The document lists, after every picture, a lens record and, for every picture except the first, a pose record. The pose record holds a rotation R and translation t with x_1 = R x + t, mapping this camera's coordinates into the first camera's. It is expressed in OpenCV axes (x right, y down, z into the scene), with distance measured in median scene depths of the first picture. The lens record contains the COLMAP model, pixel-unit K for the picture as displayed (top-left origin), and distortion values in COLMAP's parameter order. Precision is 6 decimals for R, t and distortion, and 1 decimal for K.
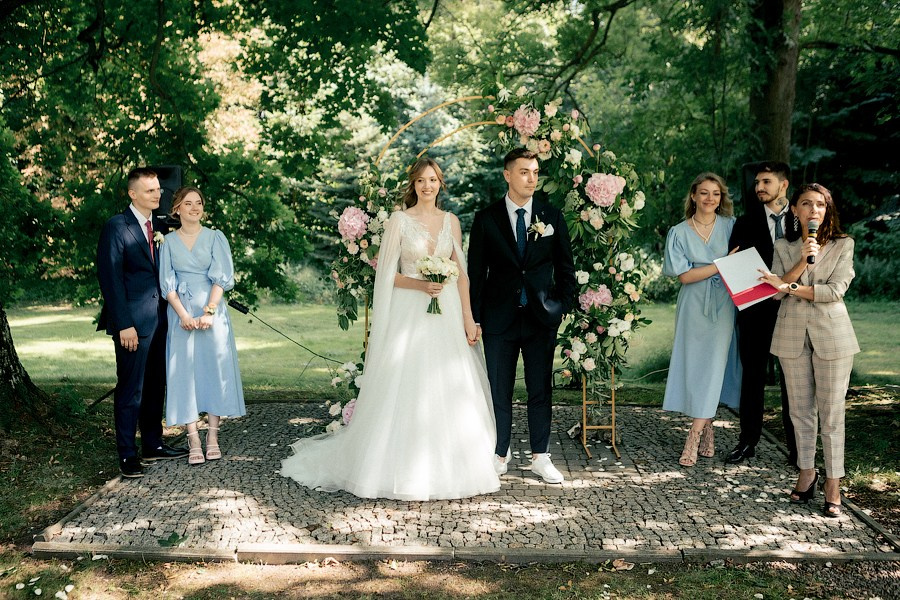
lens RADIAL K [[869.4, 0, 425.8], [0, 869.4, 282.2], [0, 0, 1]] dist [-0.034377, 0.006654]
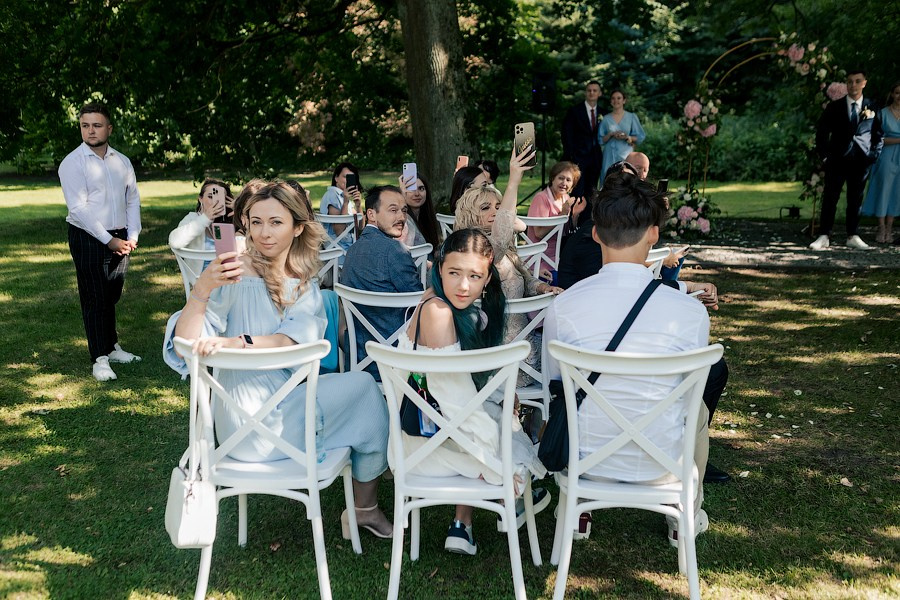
lens RADIAL K [[913.3, 0, 416.5], [0, 913.3, 299.0], [0, 0, 1]] dist [0.005481, 0.010405]
pose [[0.985799, 0.041685, -0.162672, -0.332856], [-0.017327, 0.988780, 0.148373, 0.053945], [0.167032, -0.143447, 0.975461, -1.075110]]
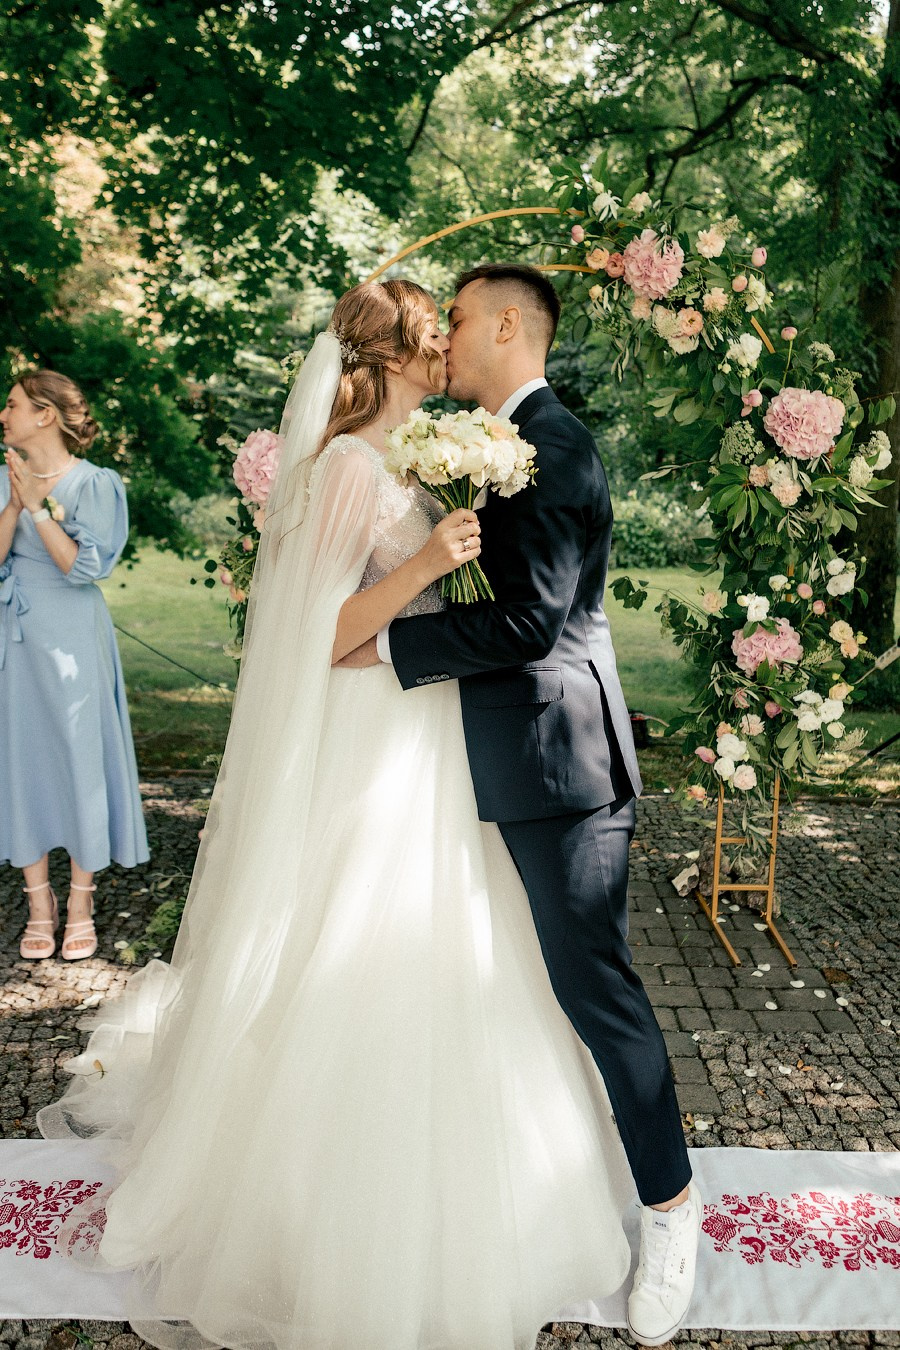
lens RADIAL K [[1035.7, 0, 497.5], [0, 1035.7, 588.6], [0, 0, 1]] dist [-0.000562, 0.005111]
pose [[0.992321, 0.037880, 0.117749, -0.025120], [-0.045686, 0.996883, 0.064321, -0.044423], [-0.114945, -0.069206, 0.990958, 0.442499]]
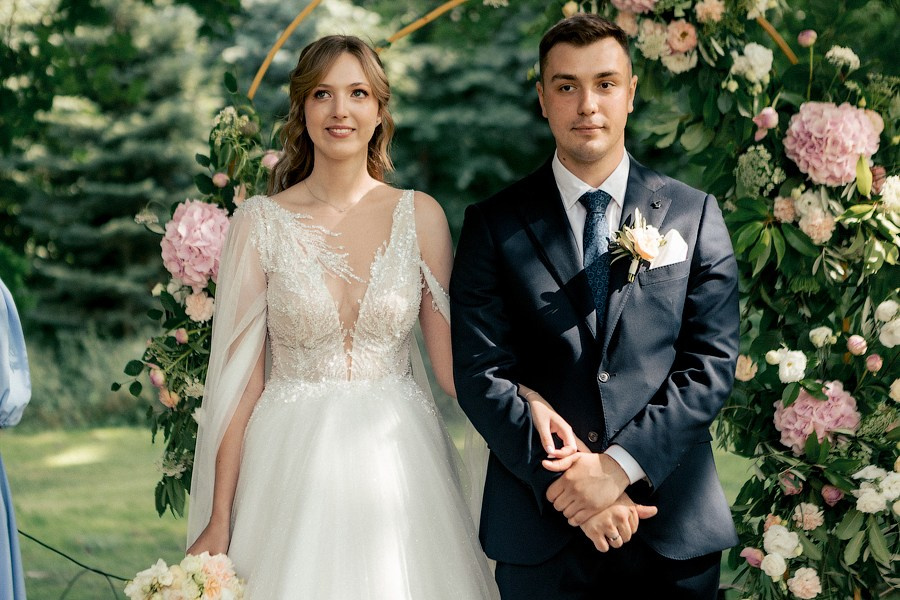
lens RADIAL K [[1927.8, 0, 404.0], [0, 1927.8, 307.8], [0, 0, 1]] dist [0.012993, -0.138624]
pose [[0.997409, -0.025334, 0.067336, -0.051272], [0.027338, 0.999205, -0.029012, -0.010750], [-0.066548, 0.030778, 0.997308, 0.130939]]
